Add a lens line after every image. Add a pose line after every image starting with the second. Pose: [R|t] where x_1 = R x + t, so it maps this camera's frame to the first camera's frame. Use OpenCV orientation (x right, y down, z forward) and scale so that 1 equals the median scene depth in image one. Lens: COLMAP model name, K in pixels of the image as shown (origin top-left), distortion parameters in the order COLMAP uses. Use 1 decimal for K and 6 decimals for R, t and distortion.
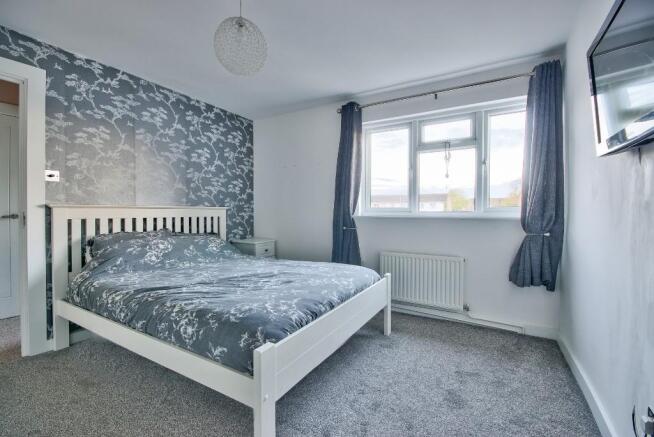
lens RADIAL K [[291.6, 0, 327.0], [0, 291.6, 218.5], [0, 0, 1]] dist [-0.002846, -0.000156]
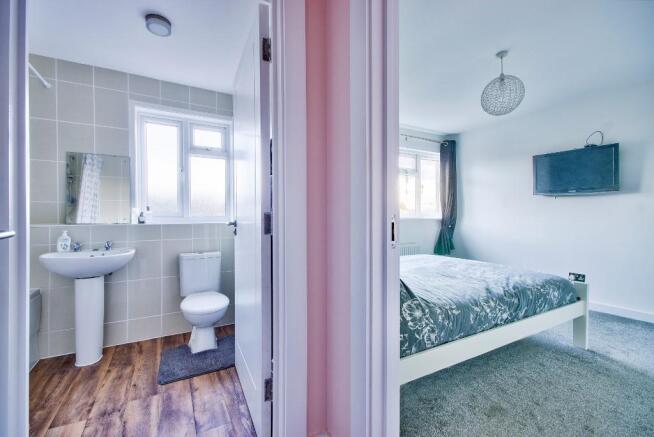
lens RADIAL K [[287.1, 0, 317.5], [0, 287.1, 217.8], [0, 0, 1]] dist [0.002101, -0.011331]
pose [[0.517553, -0.001710, 0.855650, -1.122740], [0.021438, 0.999710, -0.010969, -0.003675], [-0.855383, 0.024021, 0.517439, 0.617318]]
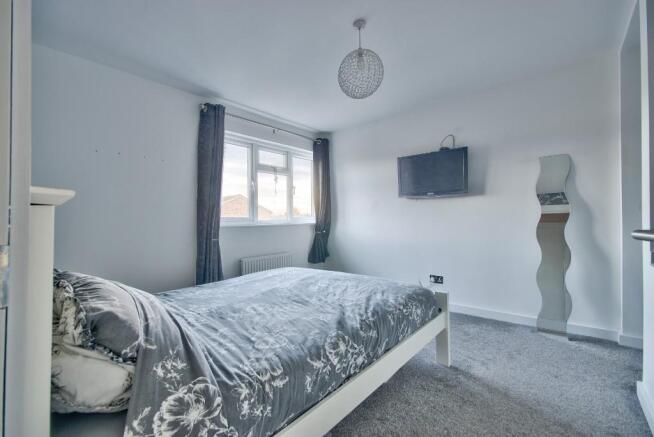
lens RADIAL K [[291.6, 0, 327.0], [0, 291.6, 218.5], [0, 0, 1]] dist [-0.002846, -0.000156]
pose [[0.155405, 0.009063, 0.987809, -0.845755], [0.044081, 0.998898, -0.016099, -0.001318], [-0.986867, 0.046045, 0.154834, 0.569530]]
